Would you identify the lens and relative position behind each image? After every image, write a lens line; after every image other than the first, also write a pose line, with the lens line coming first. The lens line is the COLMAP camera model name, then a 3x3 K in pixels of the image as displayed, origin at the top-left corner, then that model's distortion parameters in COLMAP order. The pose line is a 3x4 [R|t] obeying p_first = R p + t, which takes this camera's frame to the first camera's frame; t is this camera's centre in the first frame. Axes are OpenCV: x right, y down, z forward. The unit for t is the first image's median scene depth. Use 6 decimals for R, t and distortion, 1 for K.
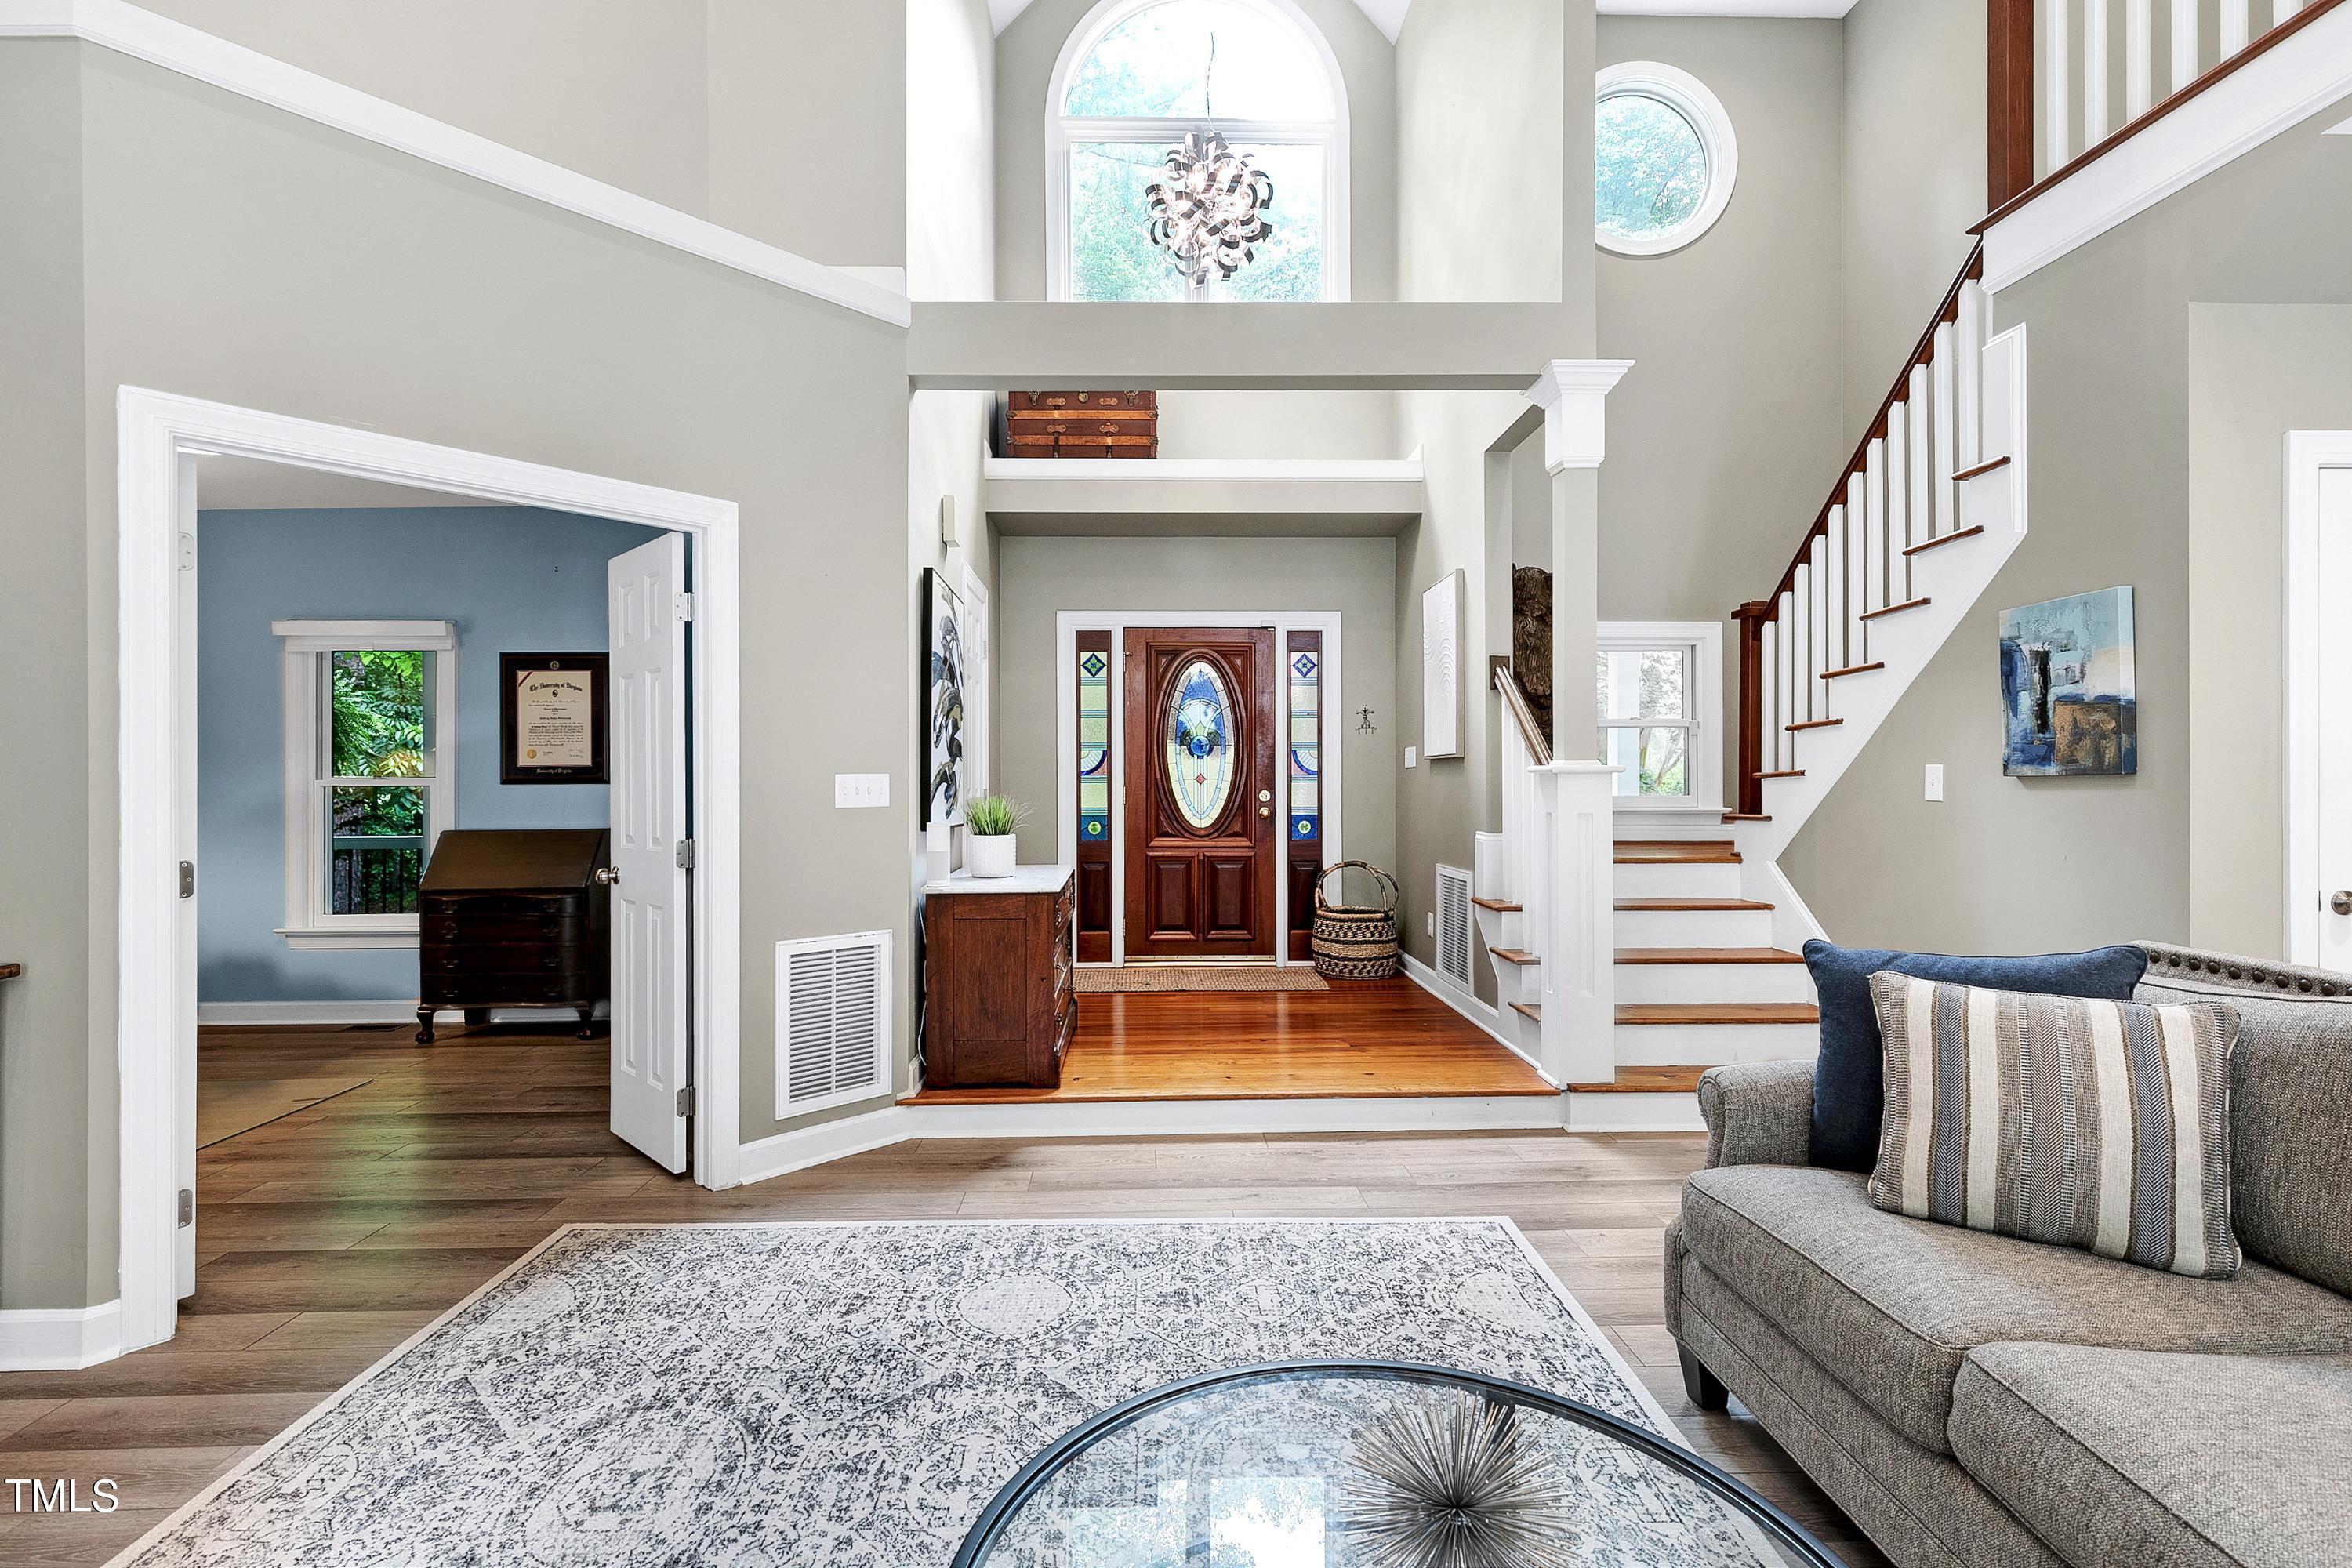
lens RADIAL K [[1069.3, 0, 1178.7], [0, 1069.3, 784.8], [0, 0, 1]] dist [0.001666, 0.000019]
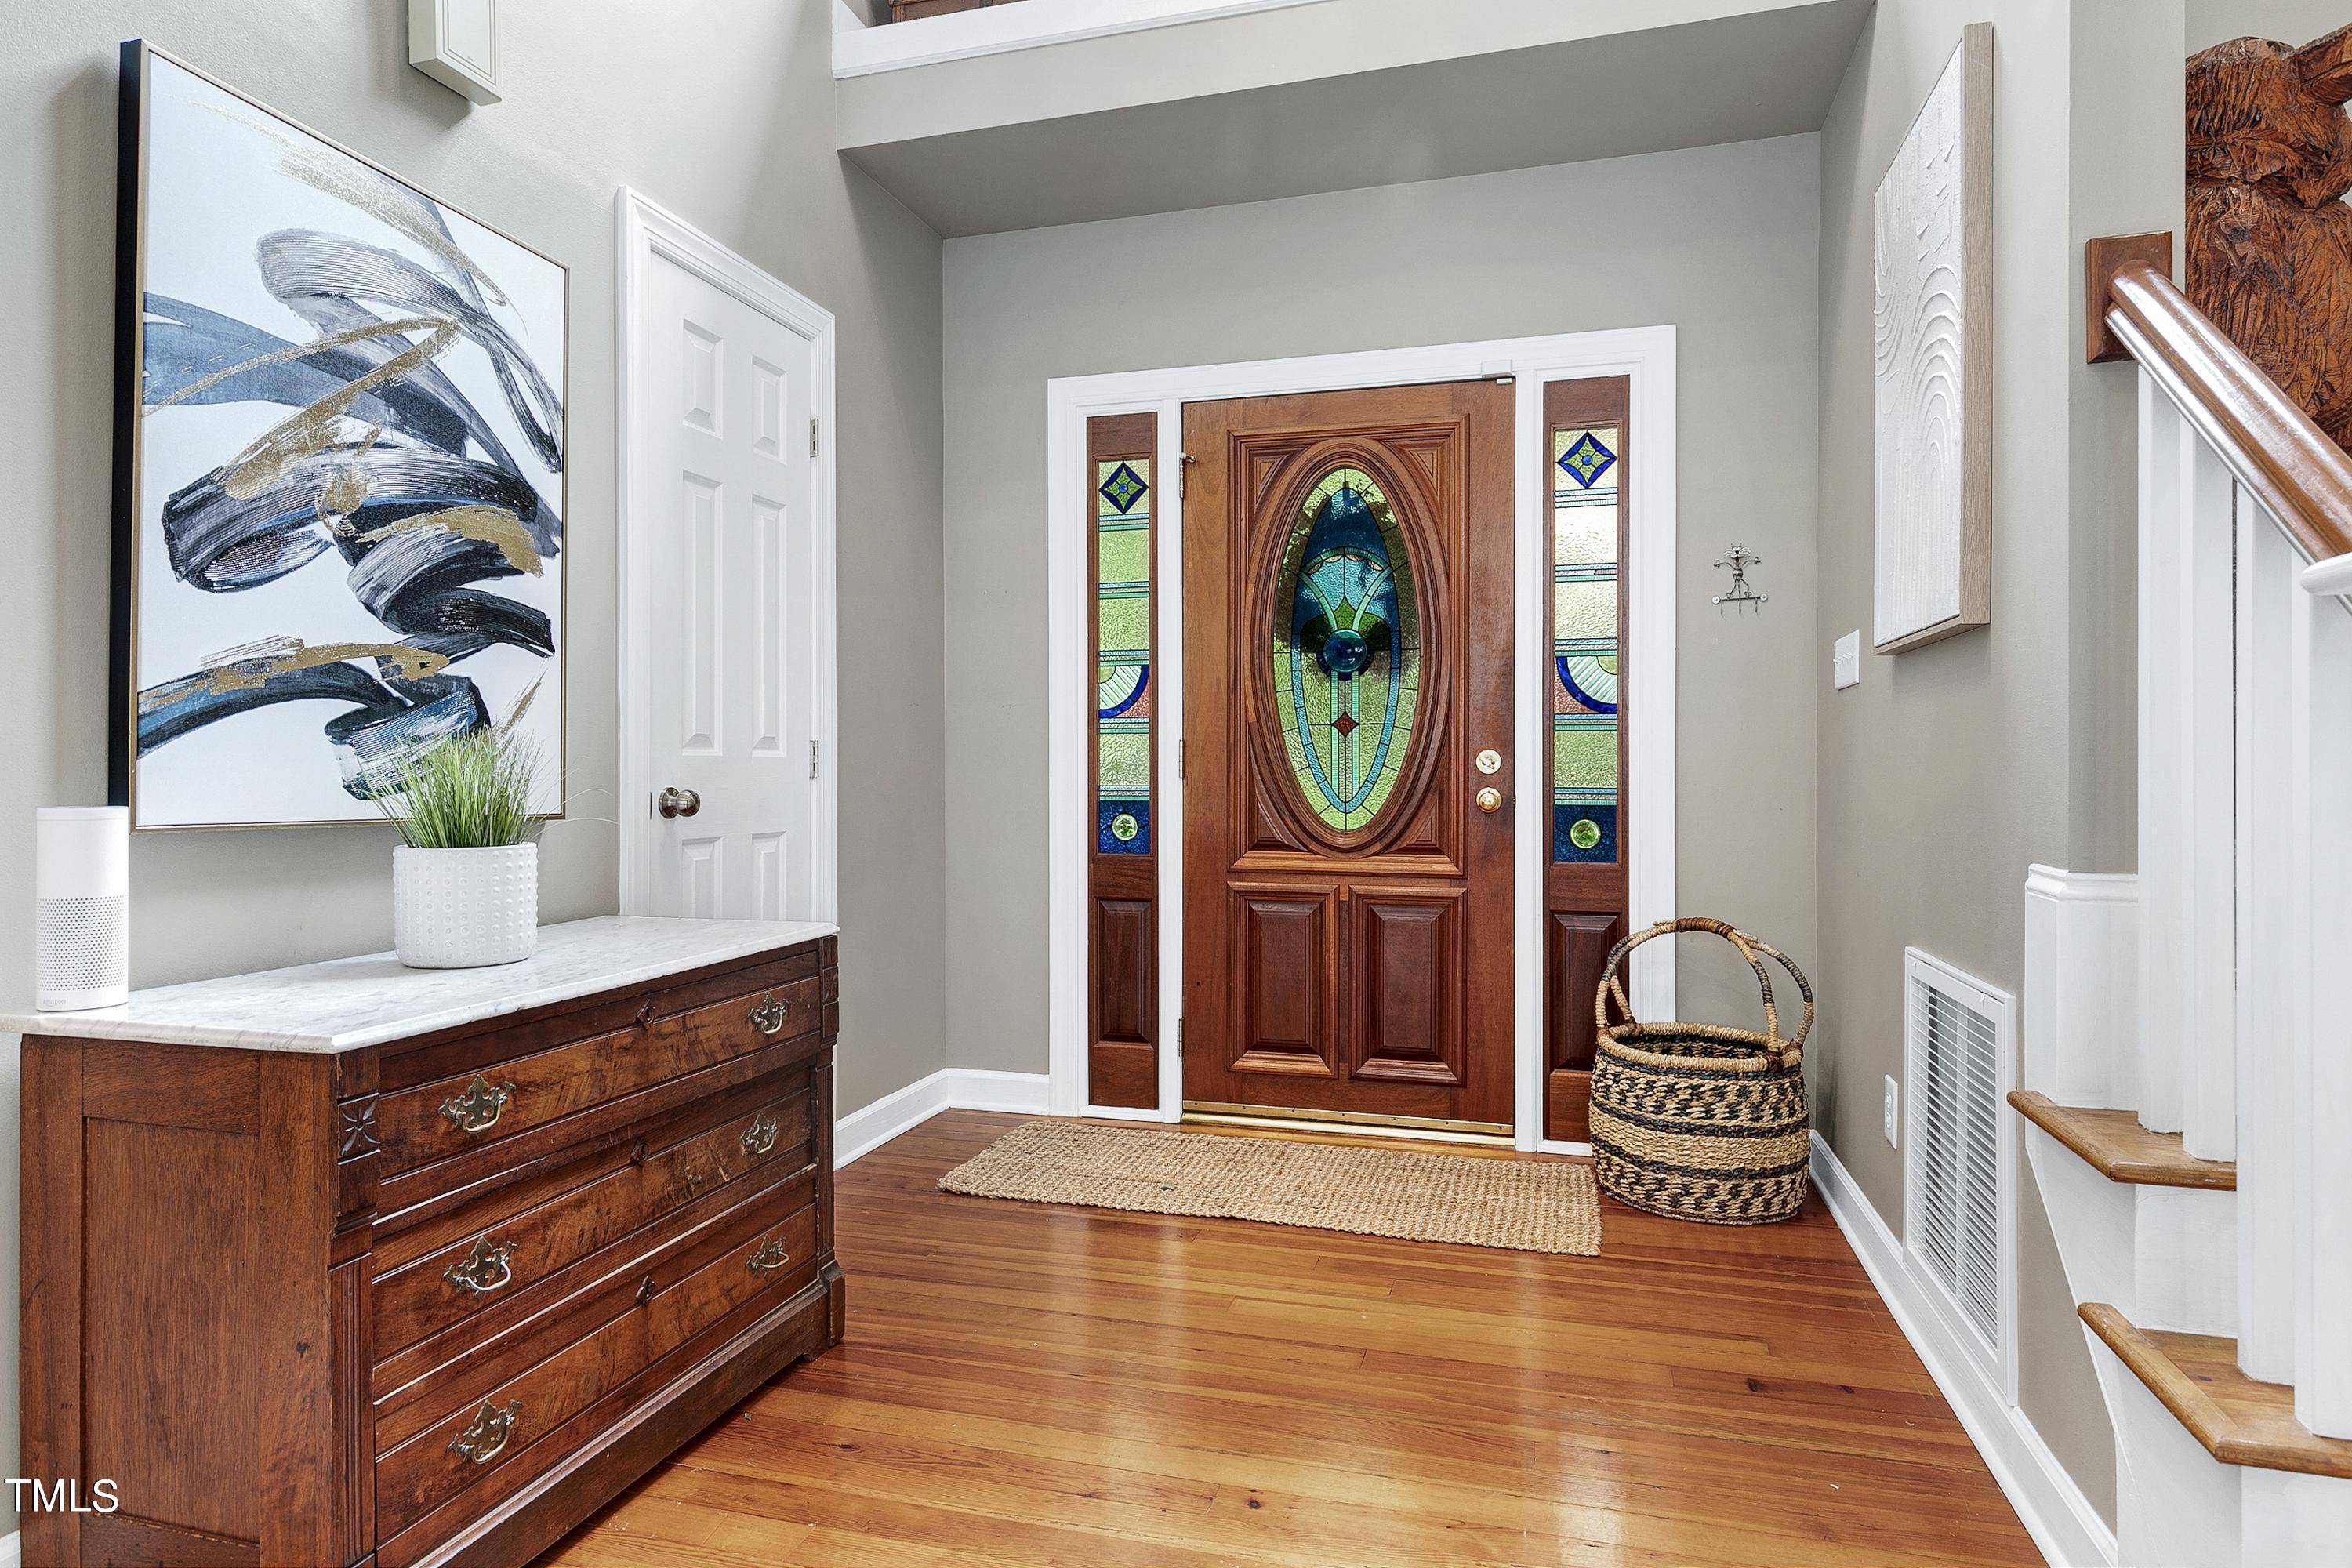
lens RADIAL K [[1331.7, 0, 1169.7], [0, 1331.7, 780.0], [0, 0, 1]] dist [-0.002541, -0.000732]
pose [[0.950284, 0.004206, -0.311357, 0.126392], [-0.002380, 0.999978, 0.006246, 0.014893], [0.311376, -0.005194, 0.950273, 0.438744]]
